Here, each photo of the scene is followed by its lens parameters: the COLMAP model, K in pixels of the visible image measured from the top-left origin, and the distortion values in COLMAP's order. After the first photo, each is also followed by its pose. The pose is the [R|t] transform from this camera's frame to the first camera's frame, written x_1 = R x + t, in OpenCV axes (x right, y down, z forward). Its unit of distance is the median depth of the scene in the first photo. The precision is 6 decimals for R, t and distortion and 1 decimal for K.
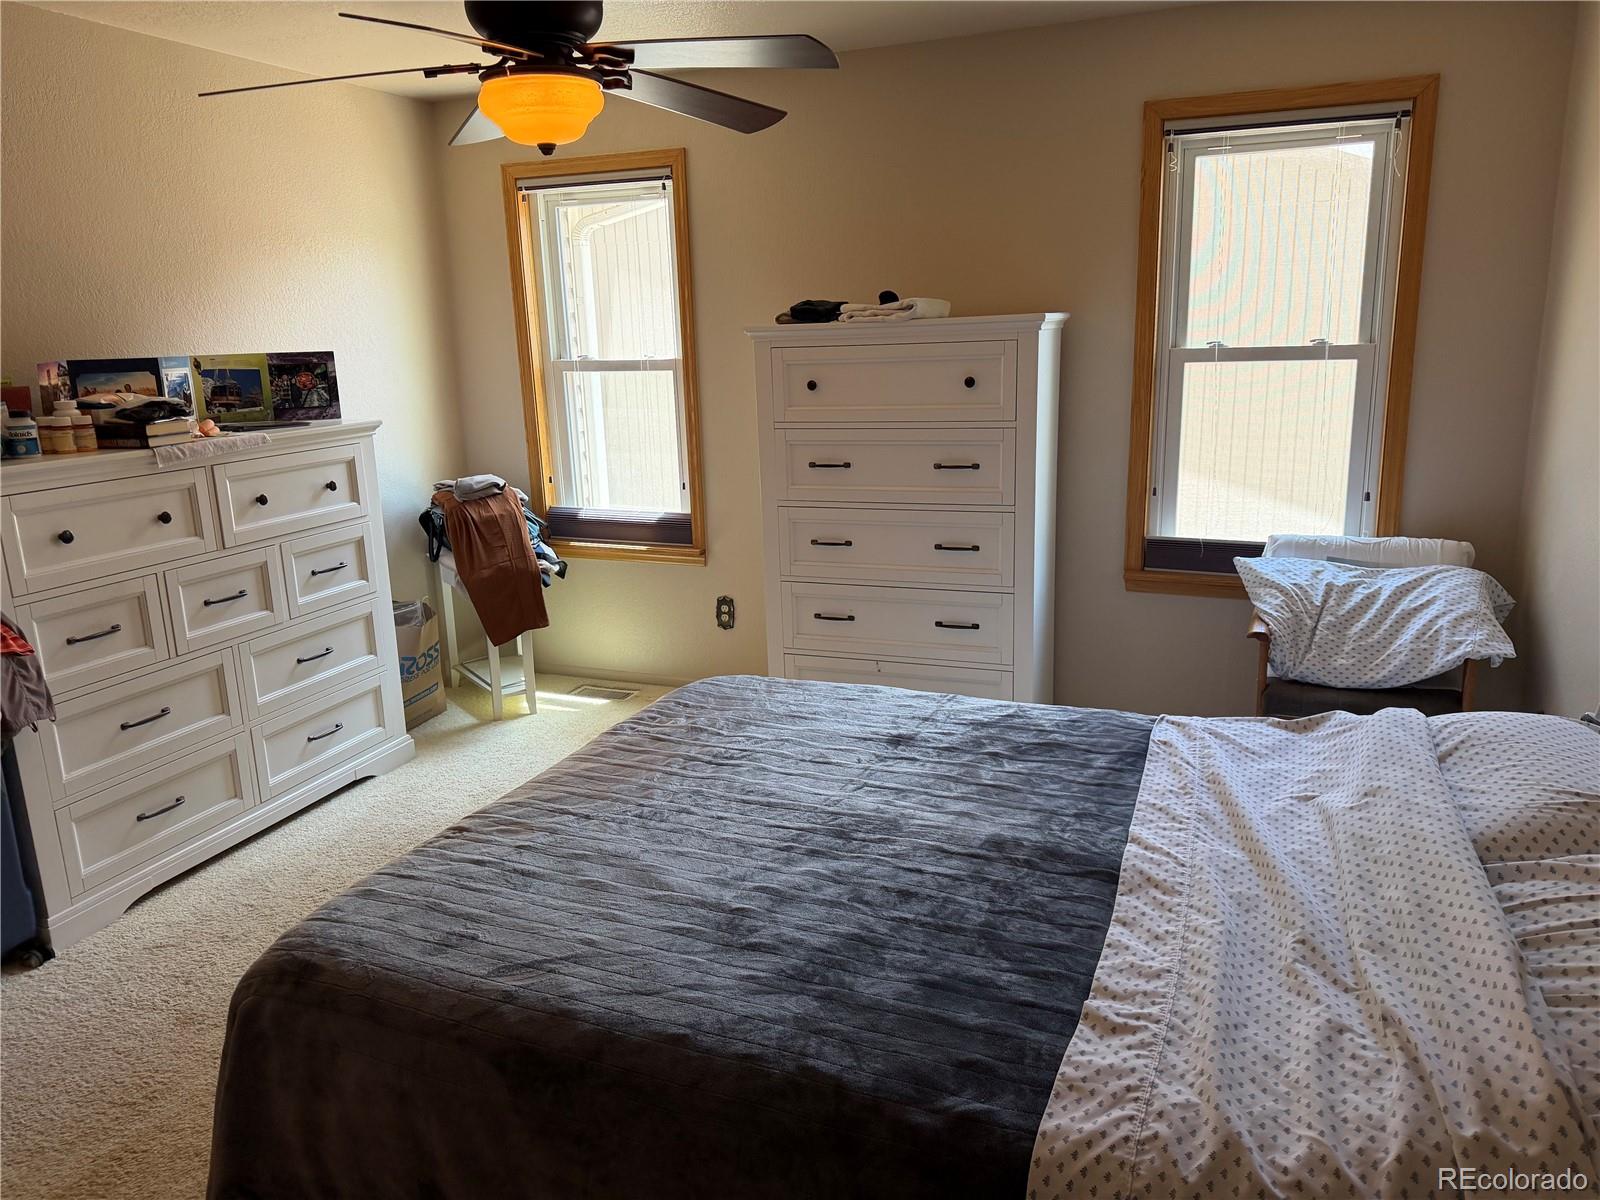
lens RADIAL K [[1121.2, 0, 800.6], [0, 1121.2, 596.3], [0, 0, 1]] dist [0.047446, -0.066398]
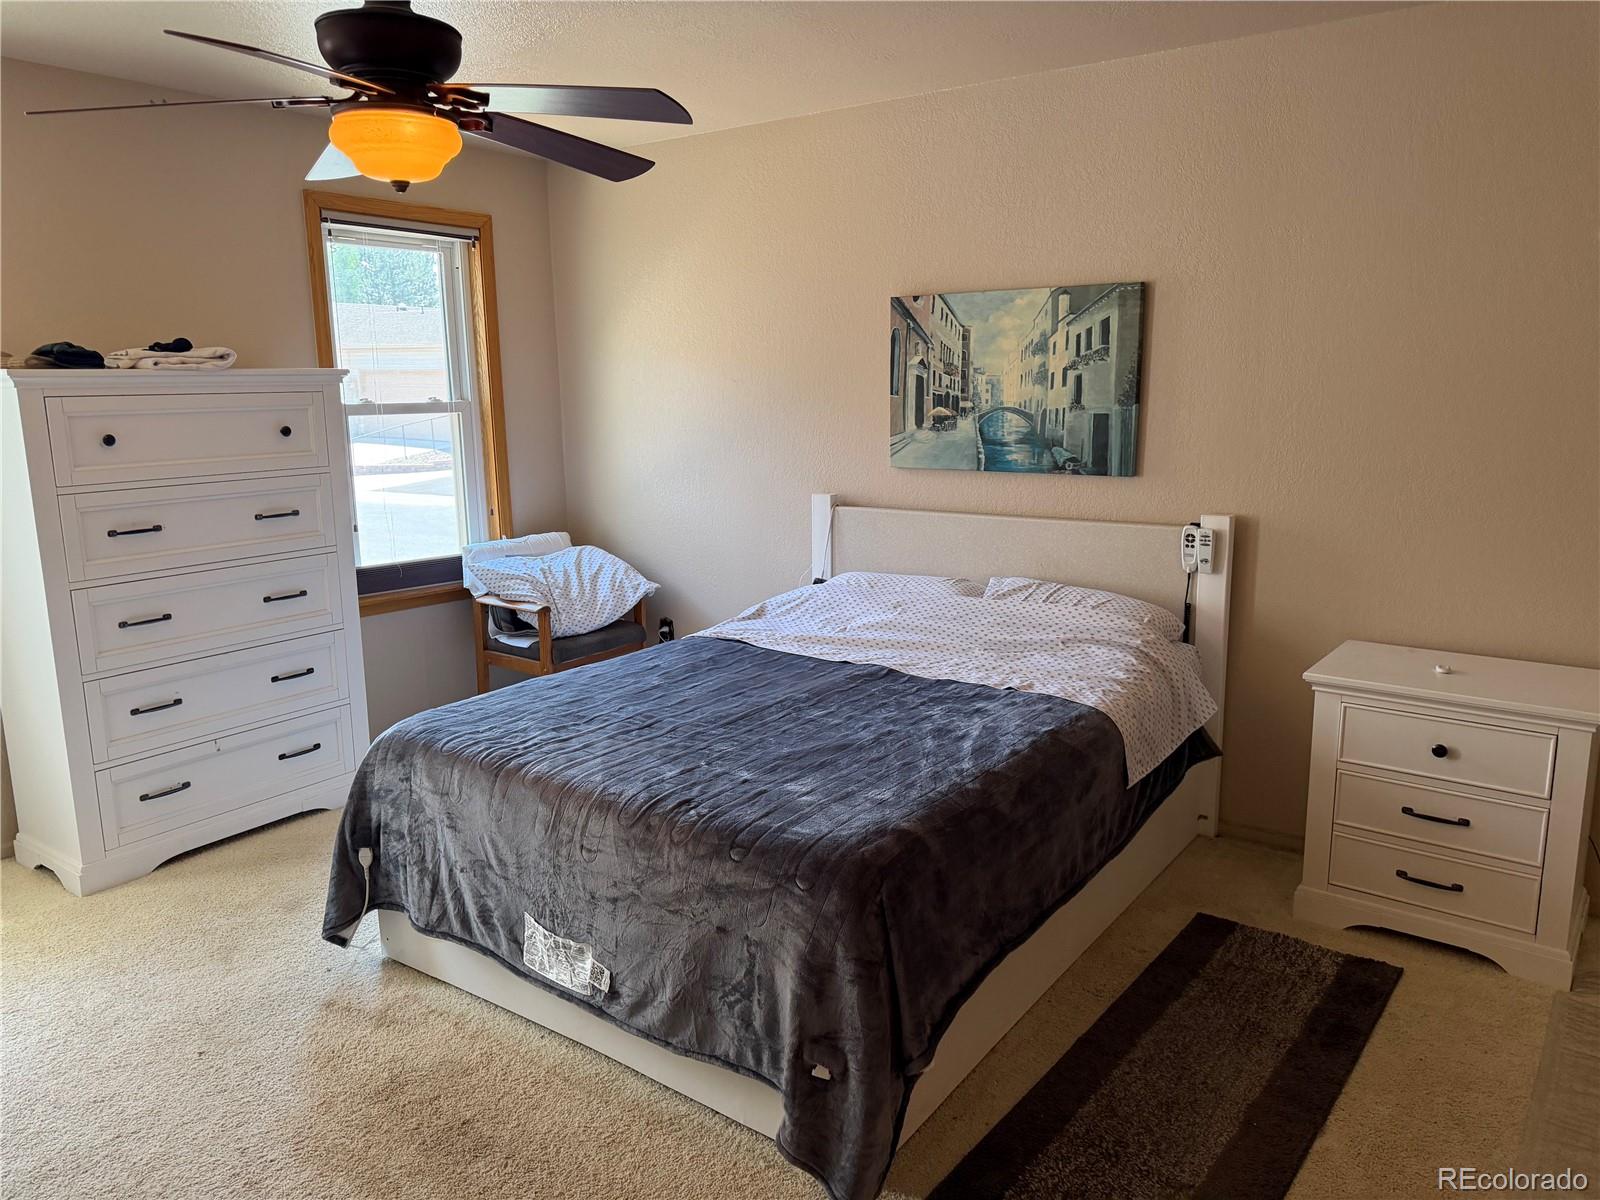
lens RADIAL K [[1121.2, 0, 799.2], [0, 1121.2, 590.6], [0, 0, 1]] dist [0.047446, -0.066398]
pose [[0.220810, -0.150144, 0.963691, -0.814068], [0.224941, 0.969281, 0.099474, -0.051475], [-0.949023, 0.194809, 0.247801, 0.358912]]
